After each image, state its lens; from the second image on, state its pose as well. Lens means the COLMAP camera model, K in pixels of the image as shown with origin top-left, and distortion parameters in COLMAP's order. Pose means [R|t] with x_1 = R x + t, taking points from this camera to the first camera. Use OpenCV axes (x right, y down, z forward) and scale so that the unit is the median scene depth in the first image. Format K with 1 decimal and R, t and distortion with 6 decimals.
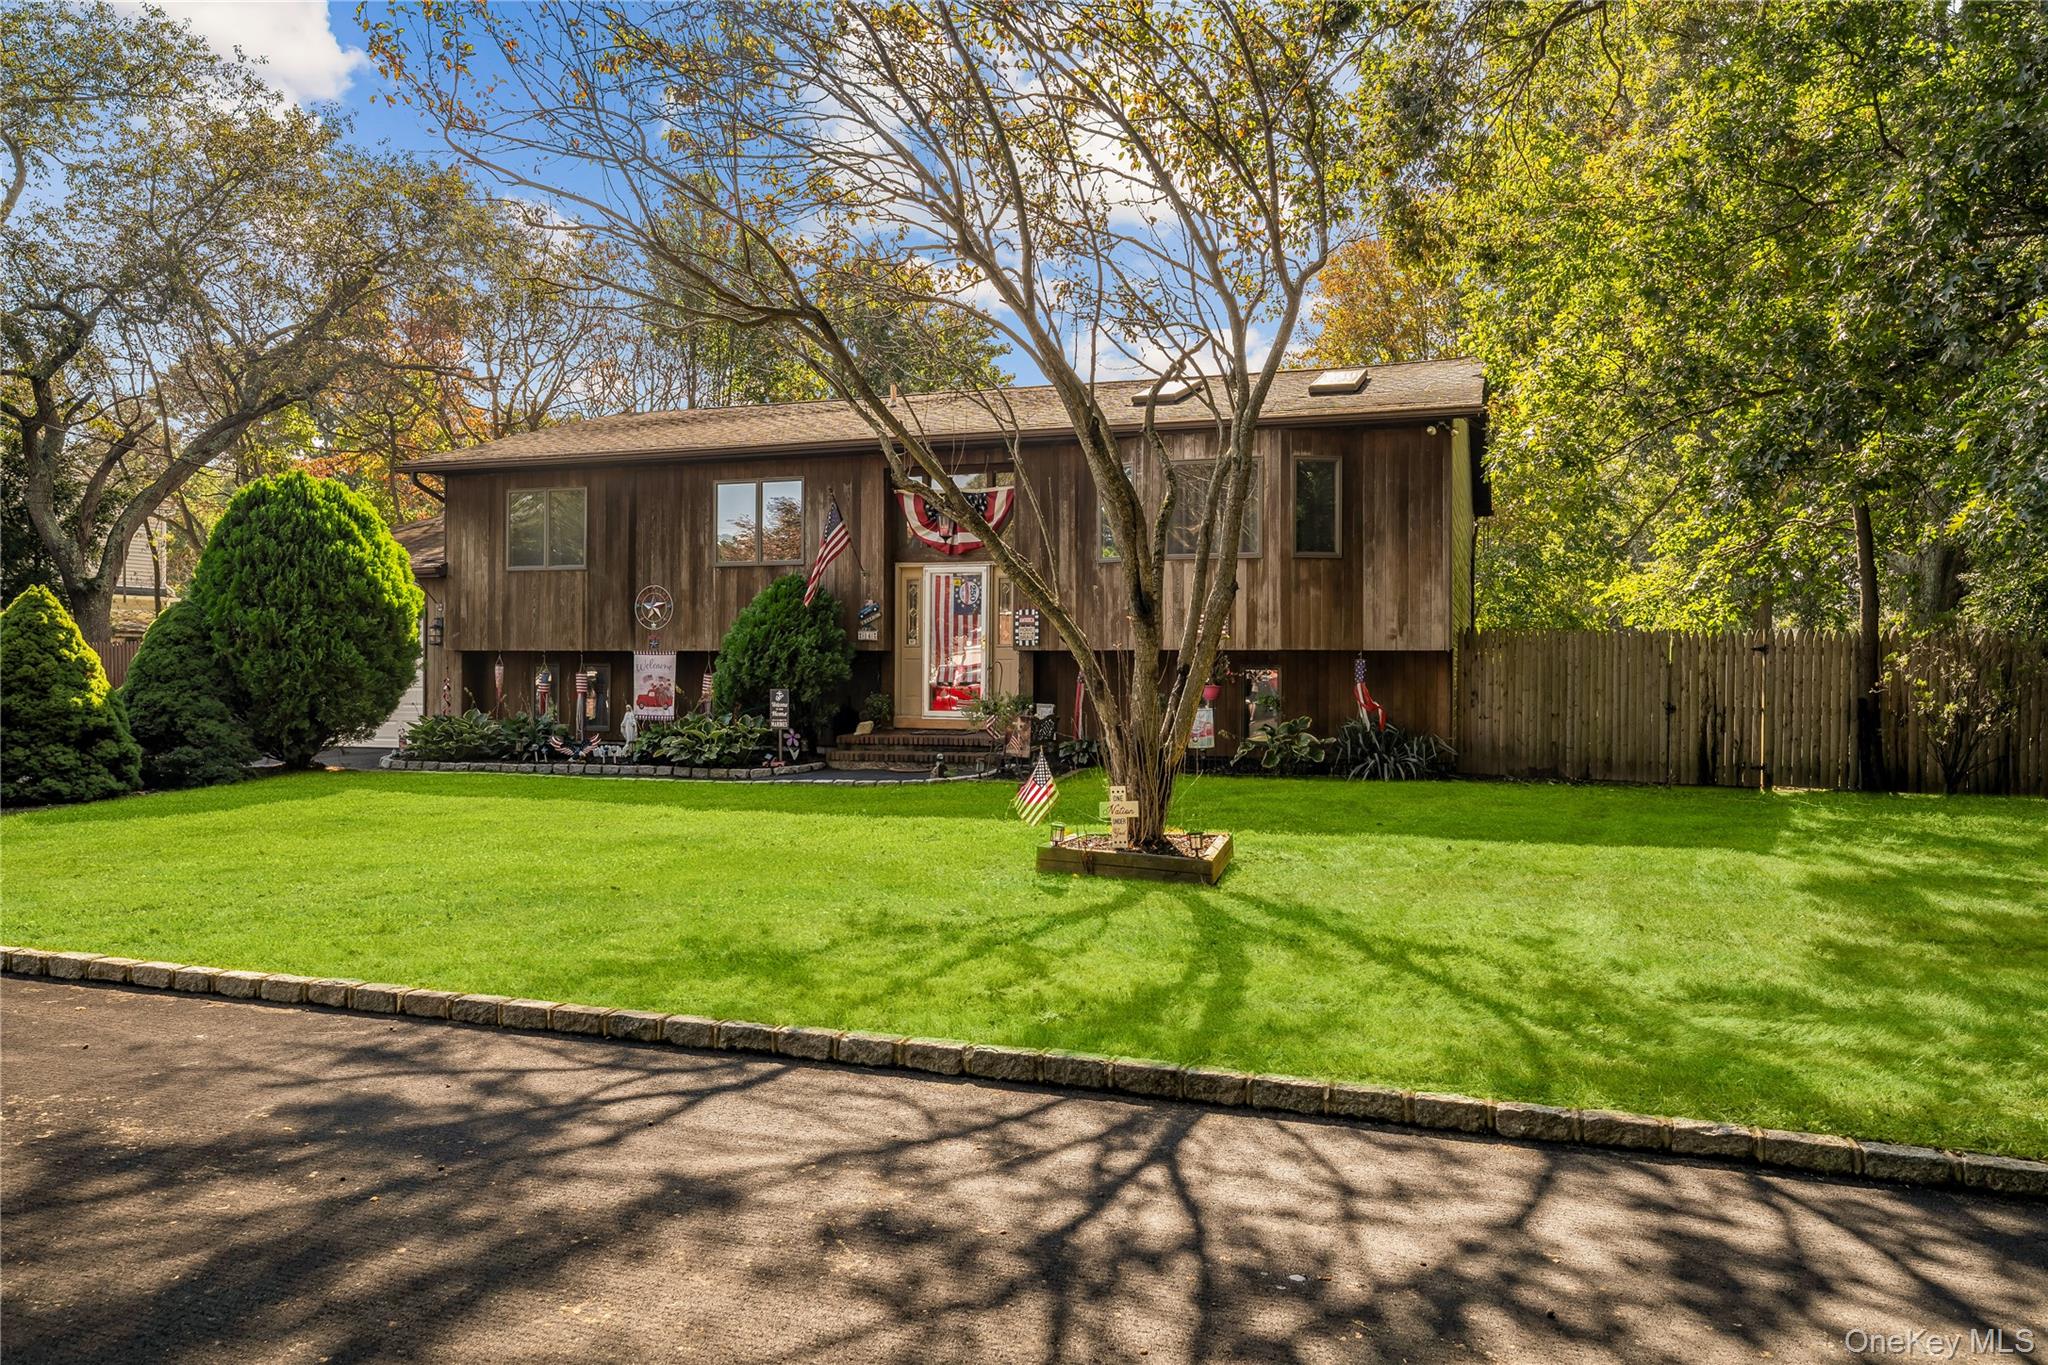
lens RADIAL K [[1427.0, 0, 1024.0], [0, 1427.0, 682.5], [0, 0, 1]] dist [0.028651, -0.001538]
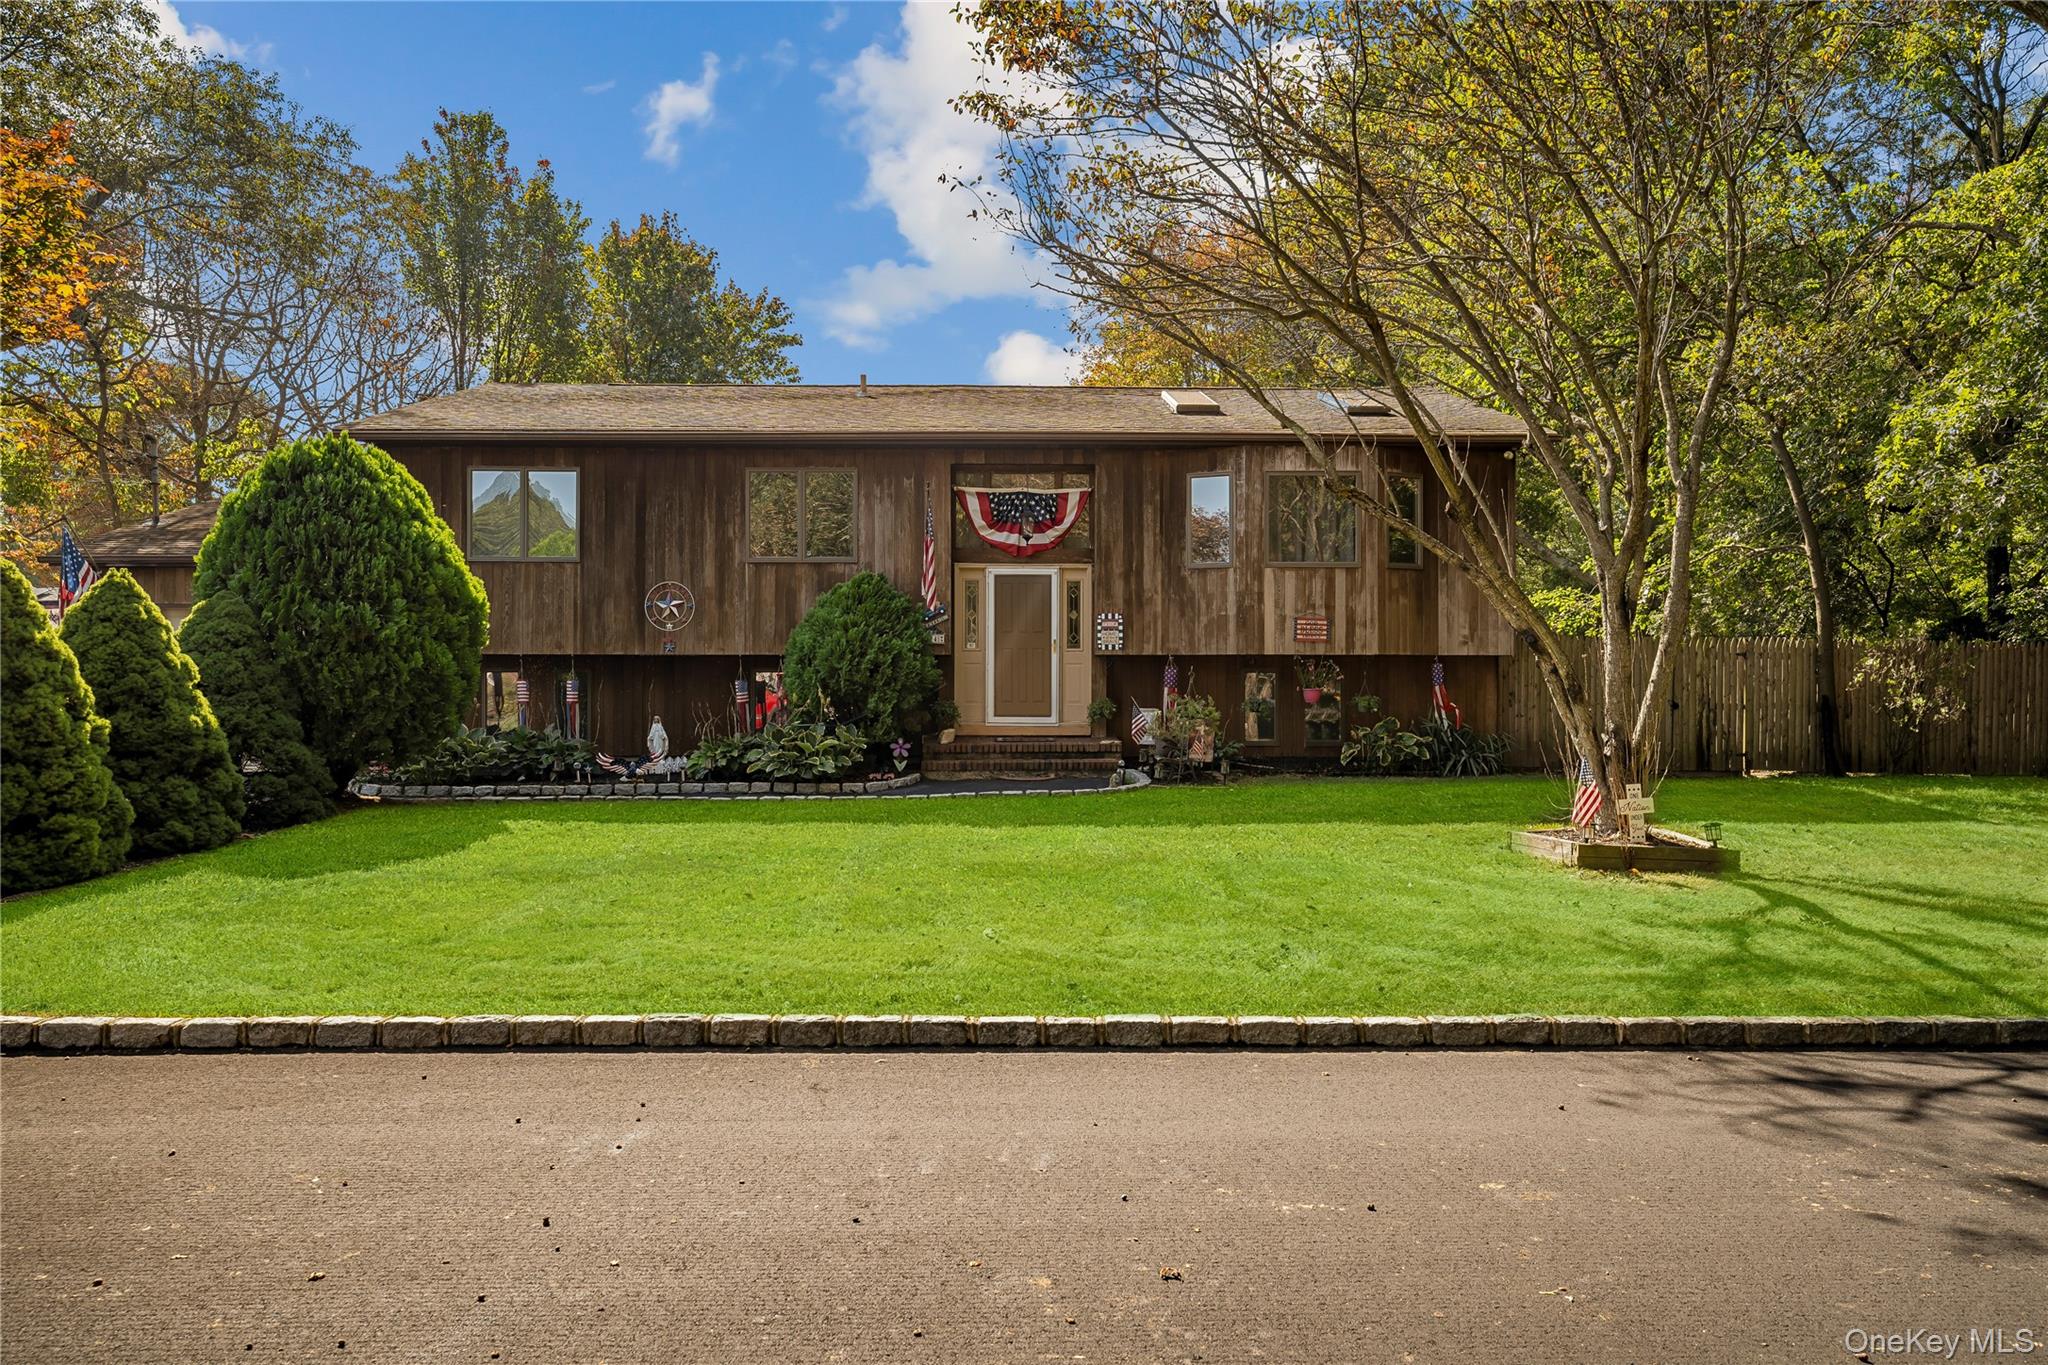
lens RADIAL K [[1427.0, 0, 1024.0], [0, 1427.0, 682.5], [0, 0, 1]] dist [0.028651, -0.001538]
pose [[0.933687, -0.005859, 0.358043, -0.424556], [0.006621, 0.999978, -0.000901, -0.002820], [-0.358030, 0.003212, 0.933705, 0.098196]]
